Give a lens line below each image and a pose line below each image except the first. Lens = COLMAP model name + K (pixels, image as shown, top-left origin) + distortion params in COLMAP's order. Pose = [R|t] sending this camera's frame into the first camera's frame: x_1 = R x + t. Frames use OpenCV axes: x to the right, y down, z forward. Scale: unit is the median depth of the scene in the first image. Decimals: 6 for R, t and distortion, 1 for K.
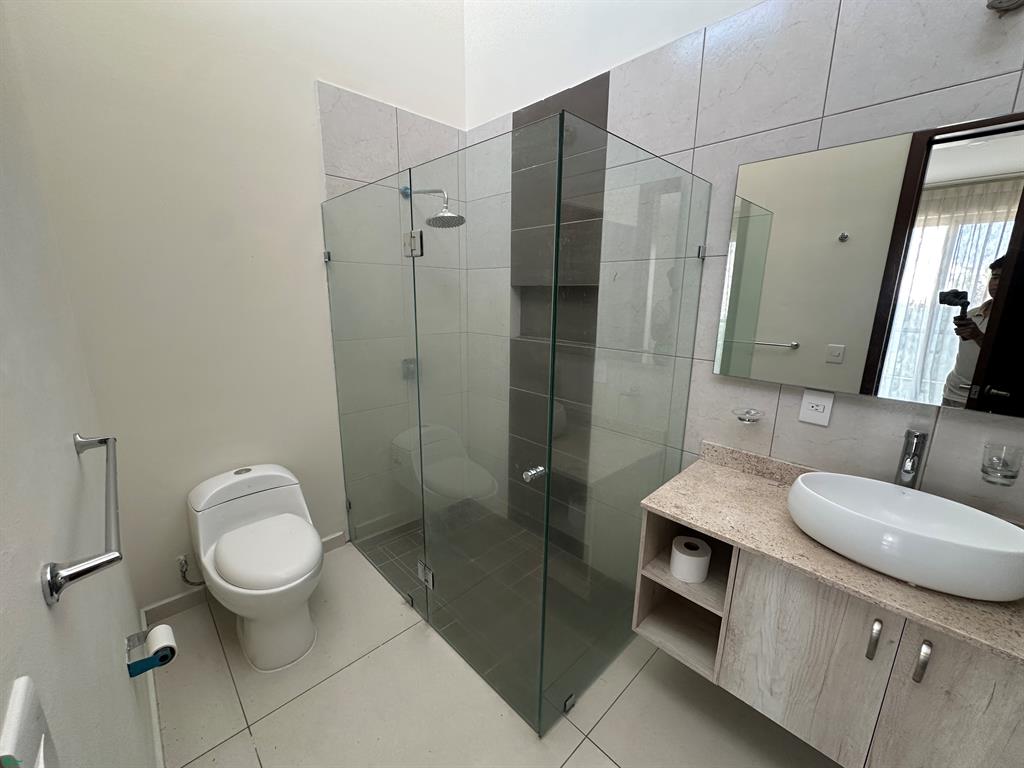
lens RADIAL K [[408.9, 0, 512.0], [0, 408.9, 384.0], [0, 0, 1]] dist [0.006703, 0.000016]
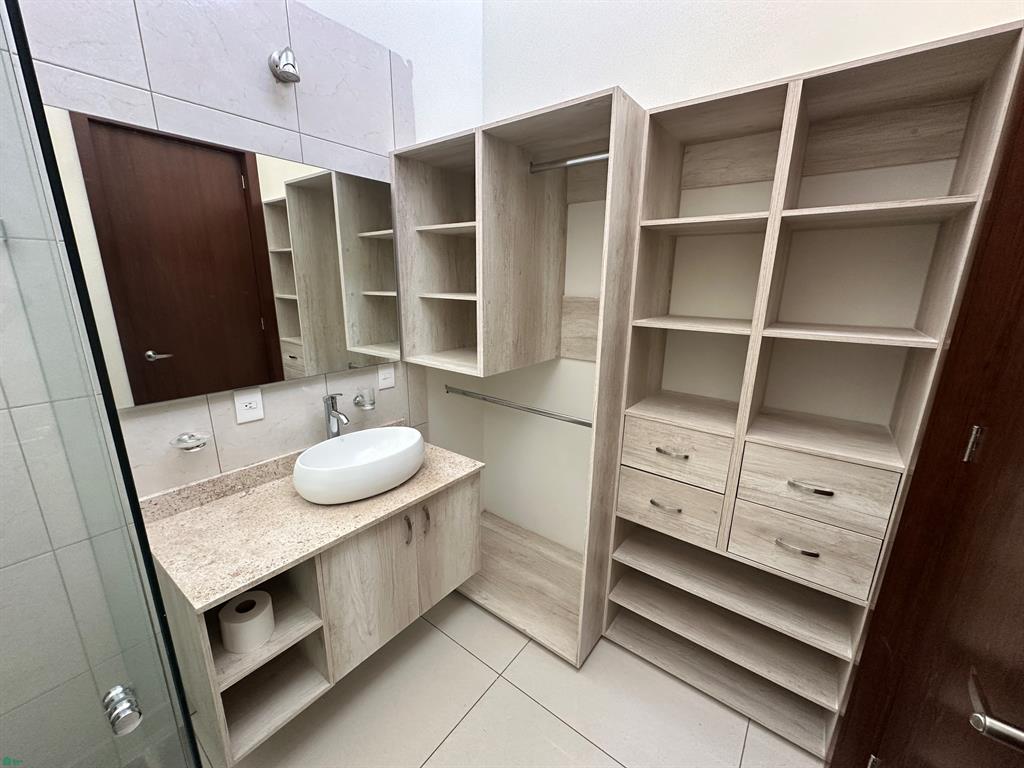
lens RADIAL K [[408.9, 0, 512.0], [0, 408.9, 384.0], [0, 0, 1]] dist [0.006703, 0.000016]
pose [[-0.146495, -0.255861, 0.955549, -0.342218], [0.202175, 0.937837, 0.282113, -0.161369], [-0.968331, 0.234516, -0.085659, 0.484187]]
